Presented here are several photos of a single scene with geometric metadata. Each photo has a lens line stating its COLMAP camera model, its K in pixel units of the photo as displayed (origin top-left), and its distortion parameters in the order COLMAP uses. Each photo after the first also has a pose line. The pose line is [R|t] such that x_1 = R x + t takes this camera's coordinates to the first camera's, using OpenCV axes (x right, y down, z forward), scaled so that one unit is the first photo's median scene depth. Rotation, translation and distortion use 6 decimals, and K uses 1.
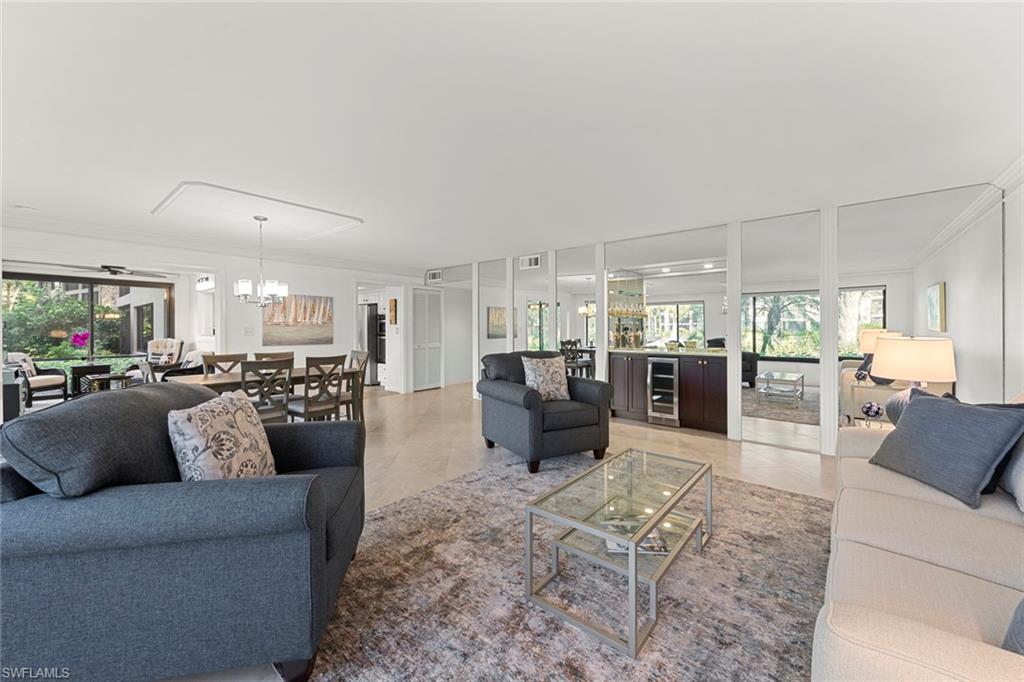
lens RADIAL K [[398.5, 0, 509.8], [0, 398.5, 333.0], [0, 0, 1]] dist [0.002442, 0.000208]
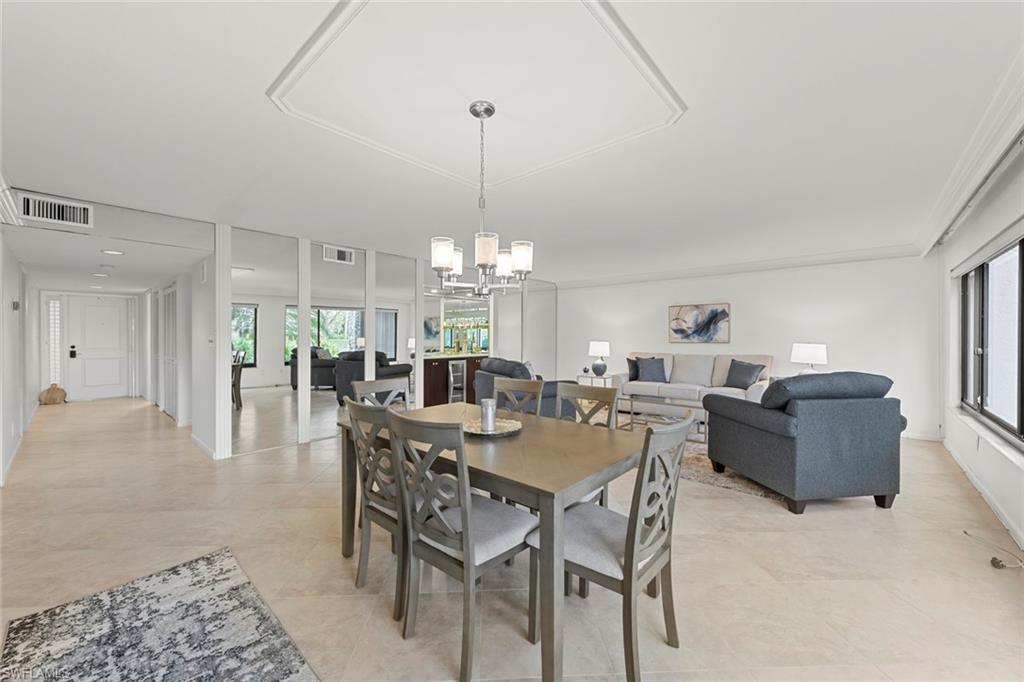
lens RADIAL K [[393.4, 0, 510.1], [0, 393.4, 335.8], [0, 0, 1]] dist [0.001584, 0.000207]
pose [[0.028644, 0.006092, 0.999571, -0.797870], [0.005244, 0.999967, -0.006244, -0.007607], [-0.999576, 0.005420, 0.028611, 0.690948]]
